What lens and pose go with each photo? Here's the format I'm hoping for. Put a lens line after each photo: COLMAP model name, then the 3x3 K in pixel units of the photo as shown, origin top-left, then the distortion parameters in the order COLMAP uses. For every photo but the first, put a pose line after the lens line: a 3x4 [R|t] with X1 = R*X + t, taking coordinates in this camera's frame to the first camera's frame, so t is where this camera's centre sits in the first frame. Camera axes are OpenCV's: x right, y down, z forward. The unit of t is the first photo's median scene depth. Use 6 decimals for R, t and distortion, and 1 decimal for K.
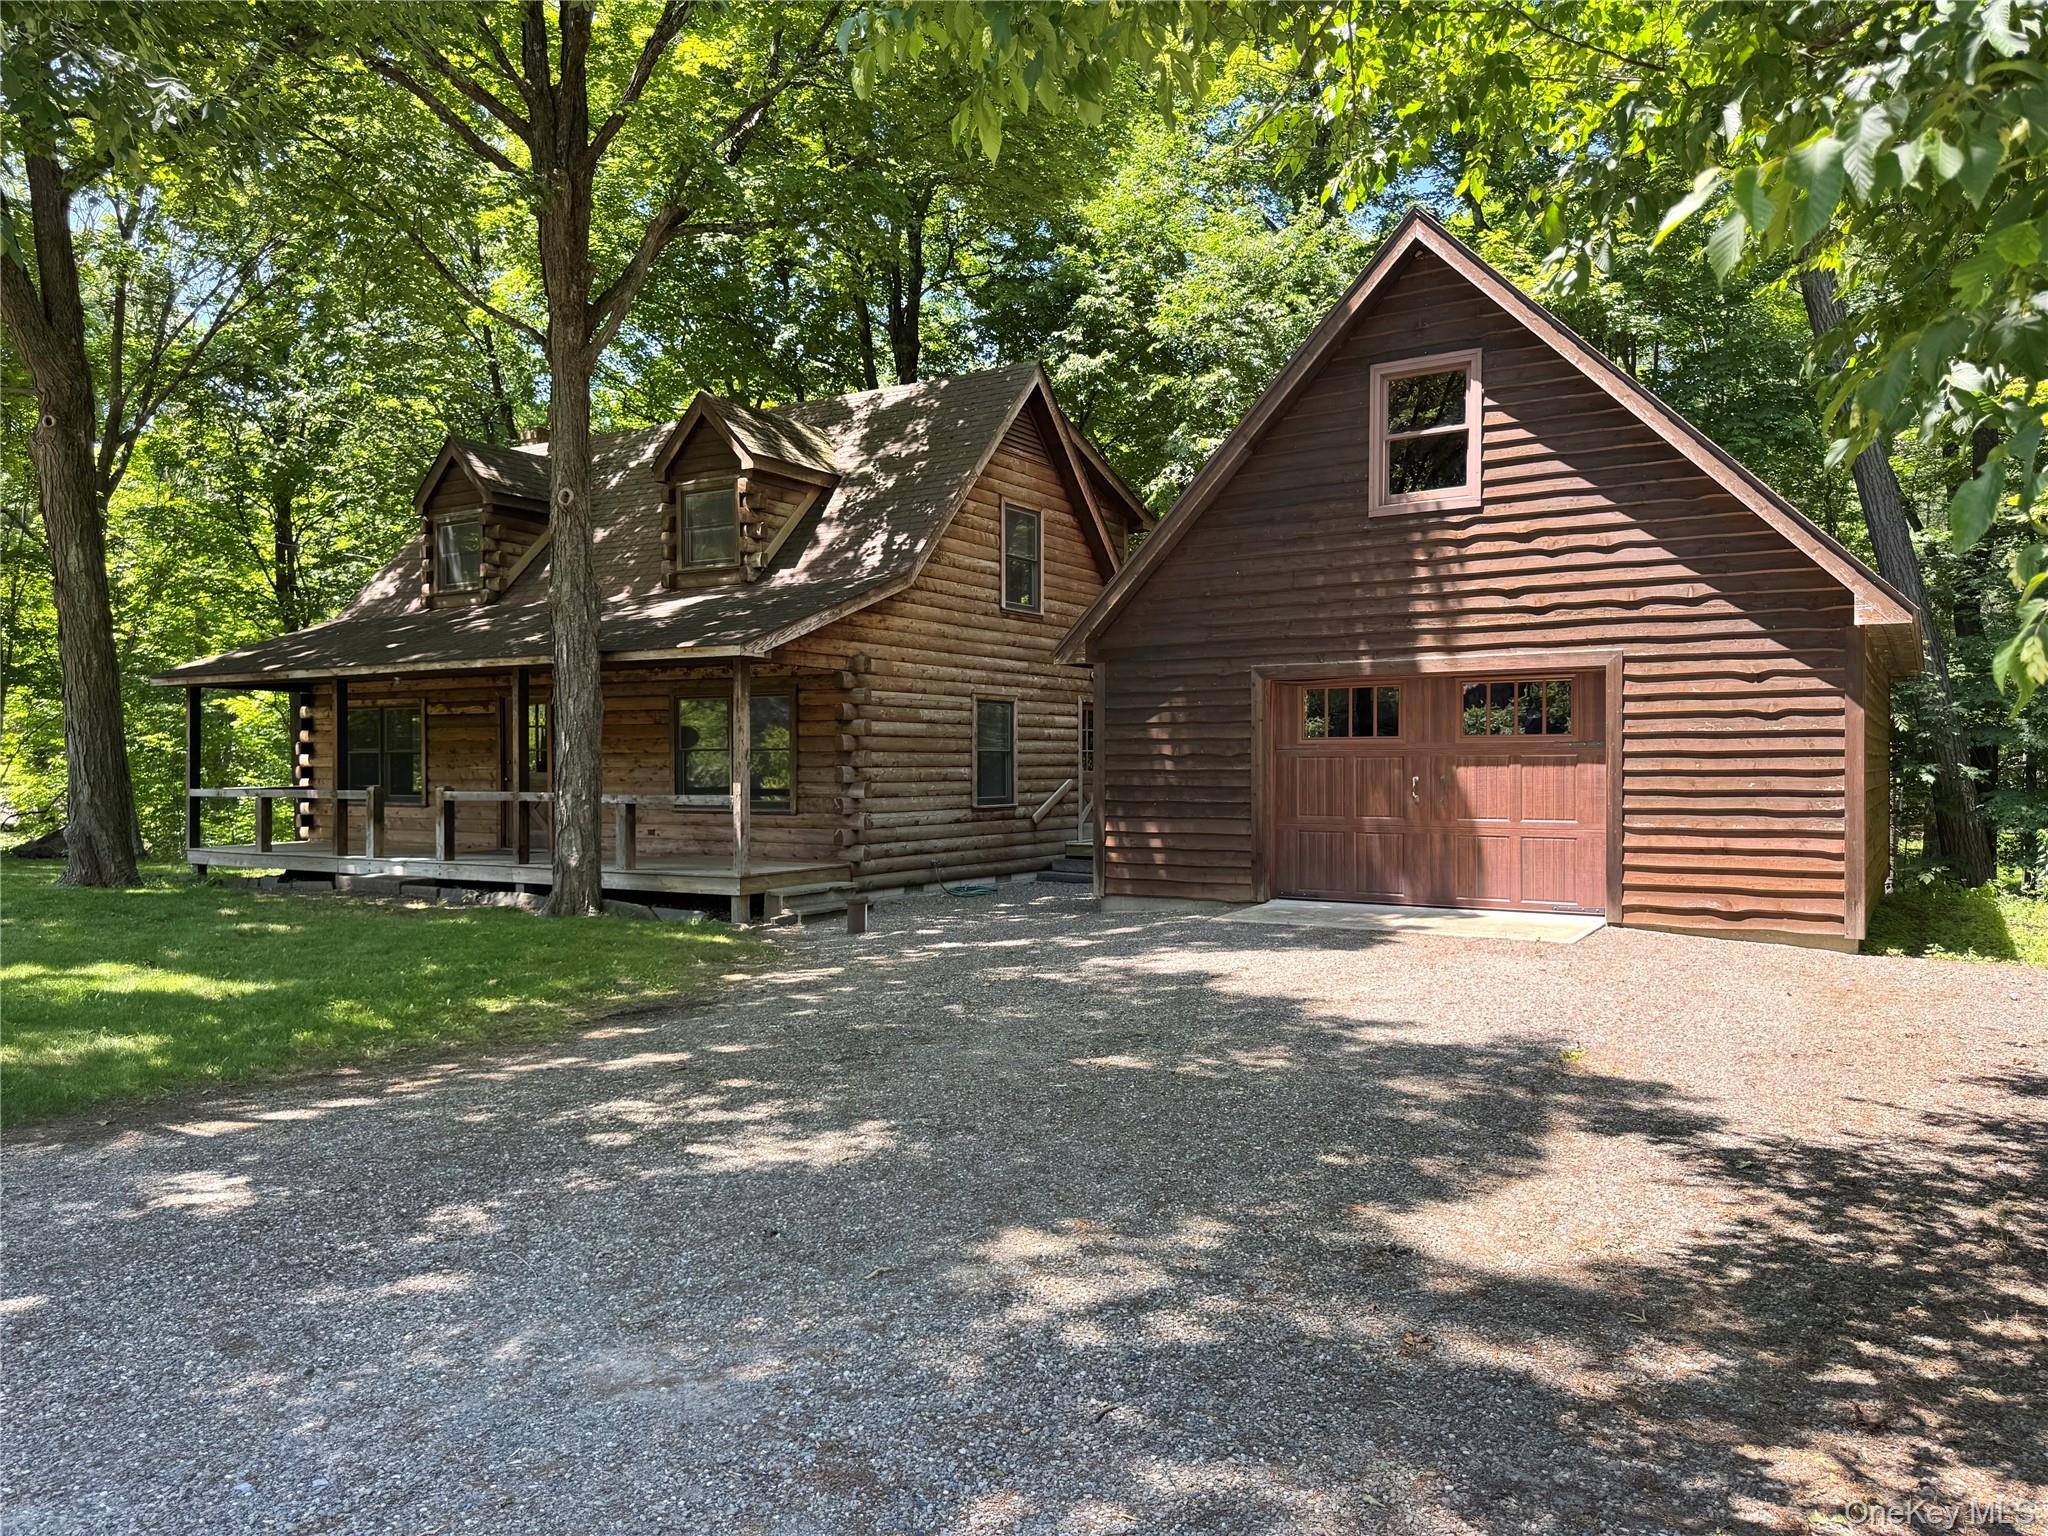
lens RADIAL K [[1449.3, 0, 1027.7], [0, 1449.3, 772.9], [0, 0, 1]] dist [0.034136, -0.045401]
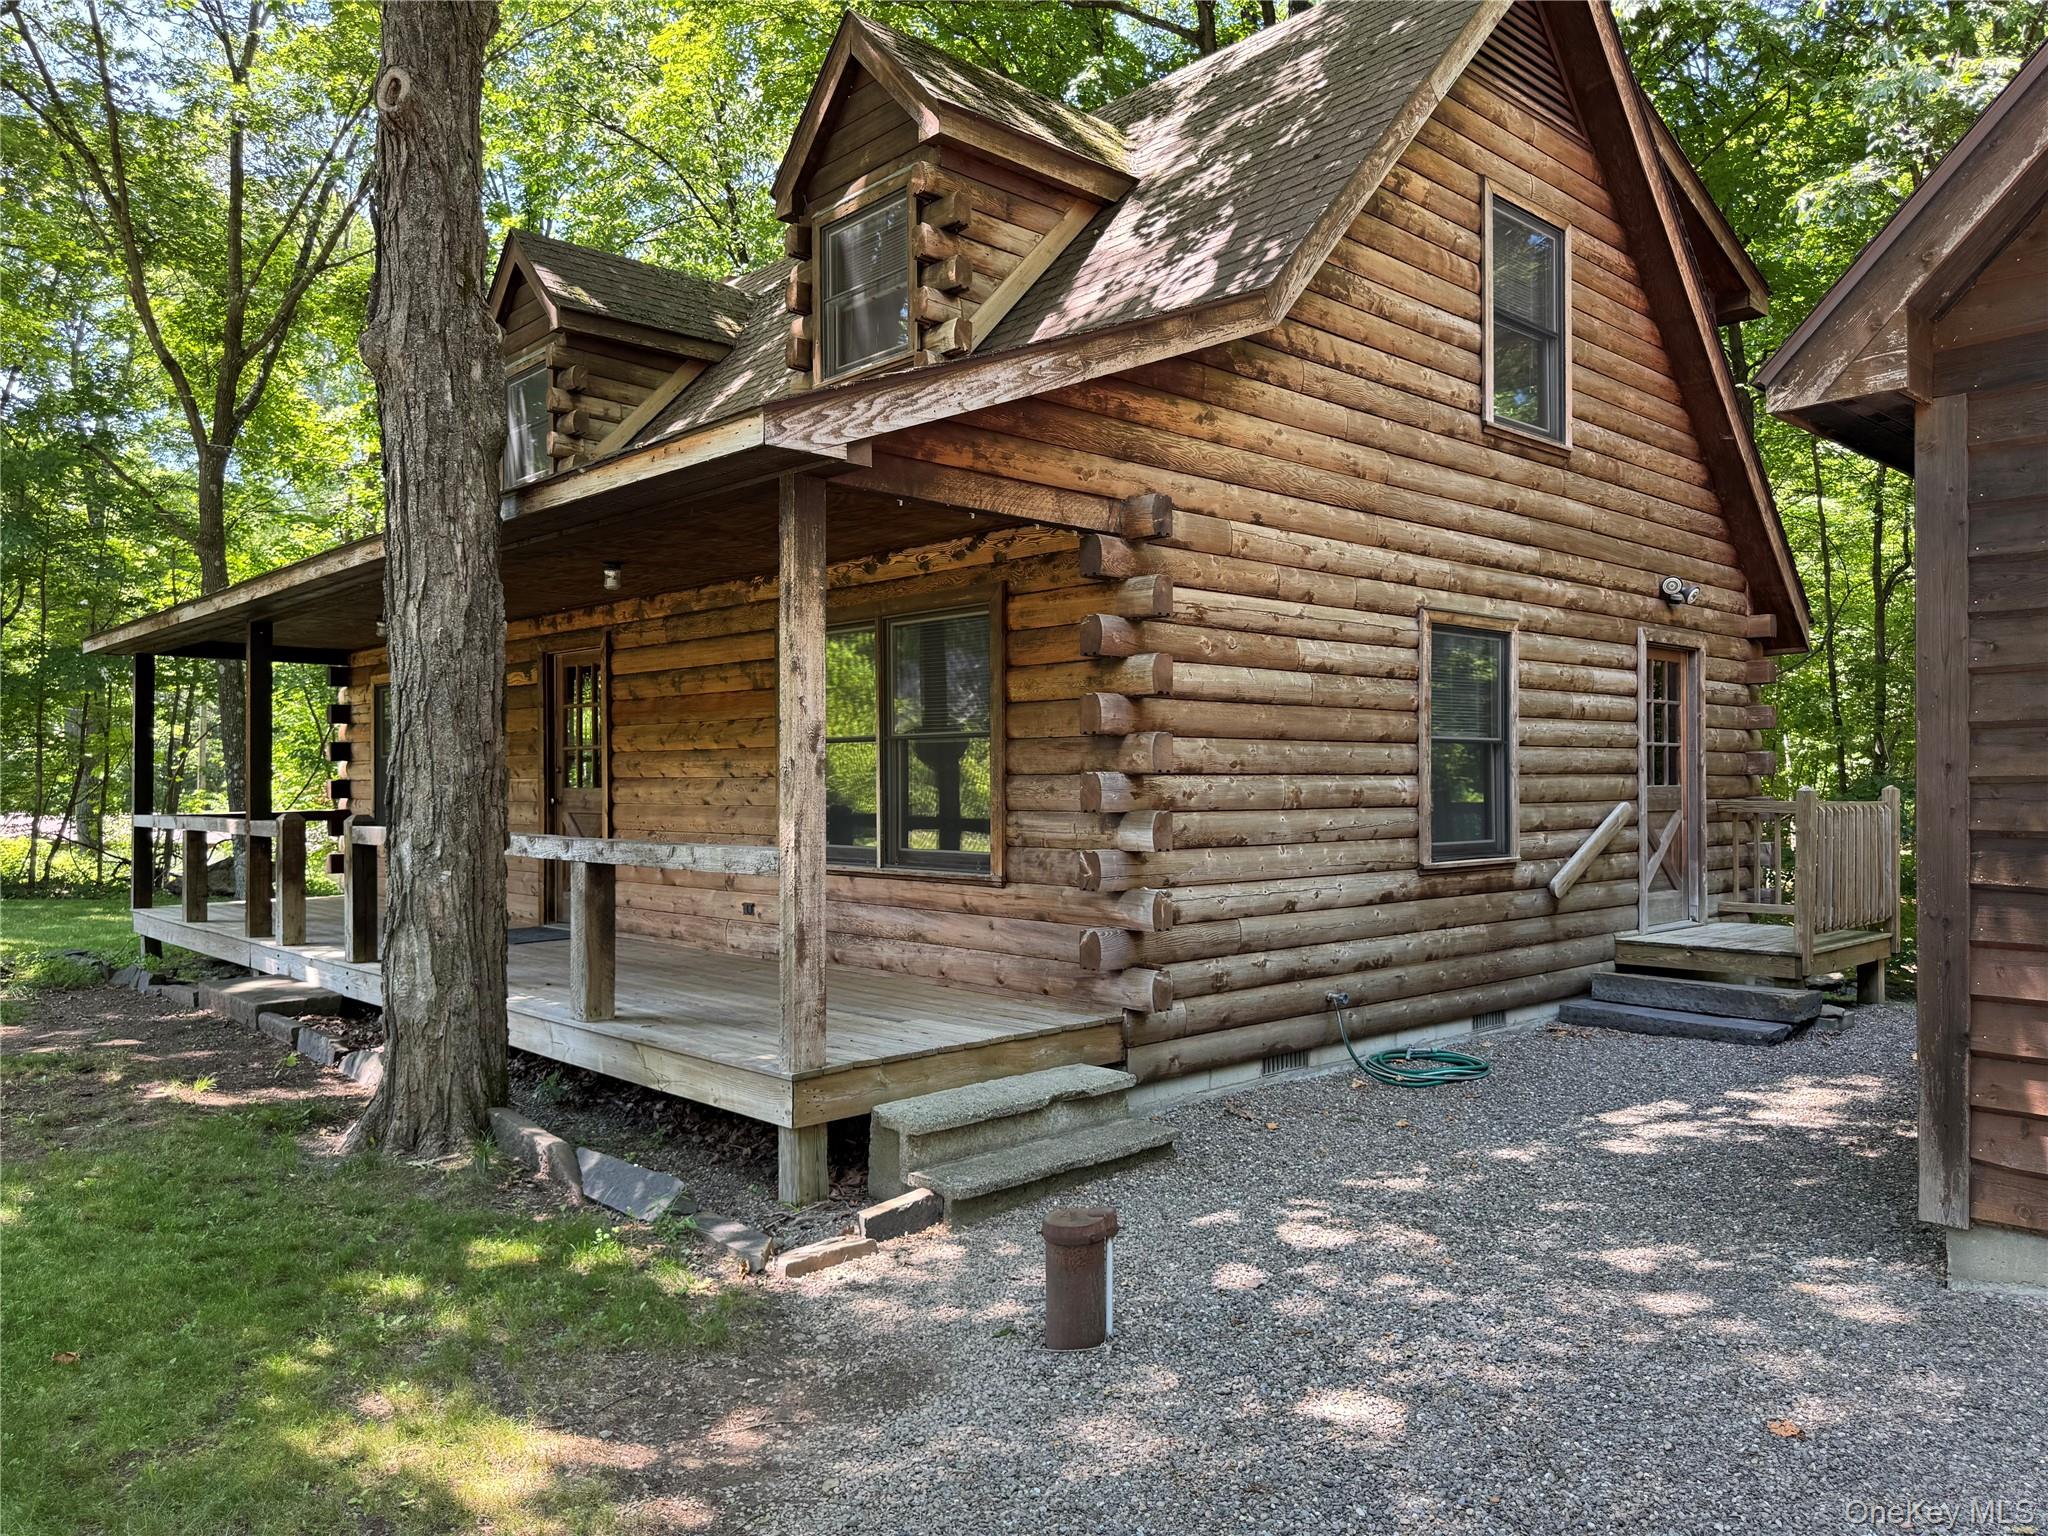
lens RADIAL K [[1449.3, 0, 1027.7], [0, 1449.3, 784.1], [0, 0, 1]] dist [0.034136, -0.045401]
pose [[0.964475, -0.000781, -0.264172, -0.036962], [-0.000235, 0.999993, -0.003815, 0.000279], [0.264173, 0.003741, 0.964468, 0.544774]]
